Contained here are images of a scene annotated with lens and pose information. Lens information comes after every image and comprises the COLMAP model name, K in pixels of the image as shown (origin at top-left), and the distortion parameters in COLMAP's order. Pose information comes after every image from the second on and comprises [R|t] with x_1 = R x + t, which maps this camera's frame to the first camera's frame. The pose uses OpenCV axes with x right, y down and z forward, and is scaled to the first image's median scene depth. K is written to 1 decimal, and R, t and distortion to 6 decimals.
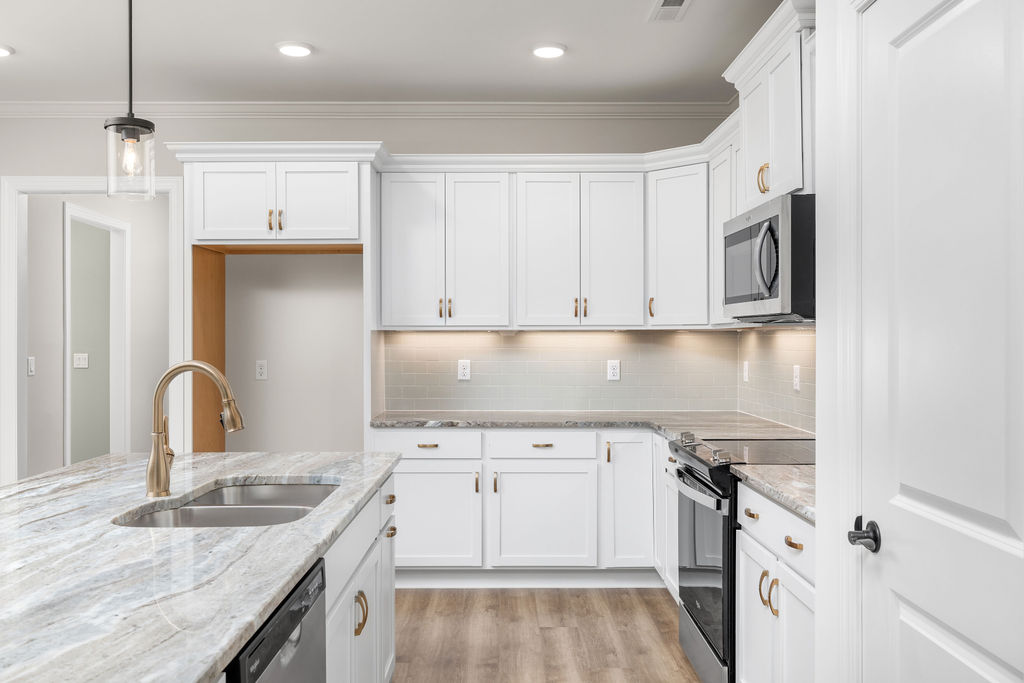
lens RADIAL K [[865.6, 0, 508.0], [0, 865.6, 338.7], [0, 0, 1]] dist [0.030543, -0.041086]
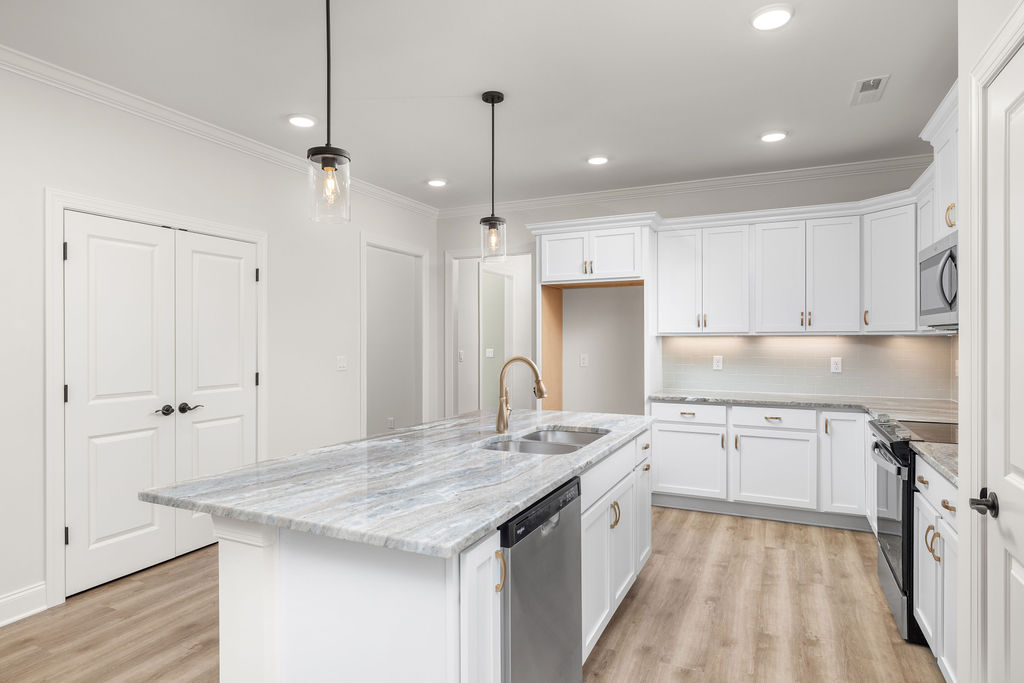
lens RADIAL K [[576.2, 0, 508.5], [0, 576.2, 341.2], [0, 0, 1]] dist [-0.000763, 0.000995]
pose [[0.901317, 0.002046, -0.433155, 0.071727], [-0.000496, 0.999993, 0.003691, -0.005117], [0.433160, -0.003112, 0.901312, -0.024676]]
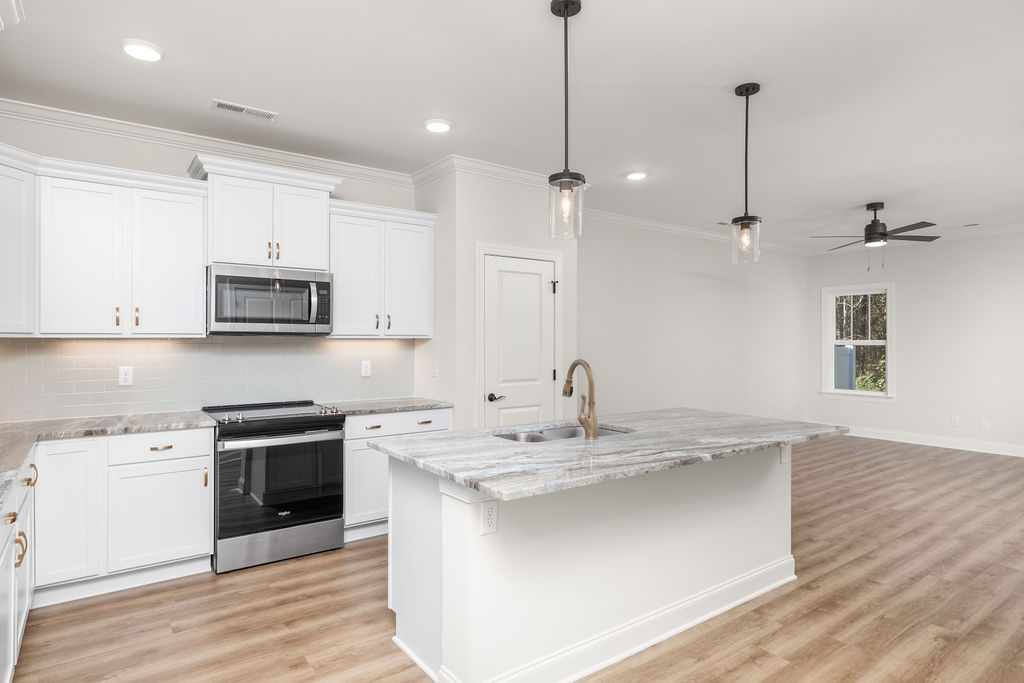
lens RADIAL K [[576.2, 0, 508.8], [0, 576.2, 338.3], [0, 0, 1]] dist [-0.000763, 0.000995]
pose [[-0.587325, 0.007981, 0.809312, -0.803369], [0.004825, 0.999968, -0.006360, -0.004474], [-0.809337, 0.000170, -0.587345, 1.177525]]
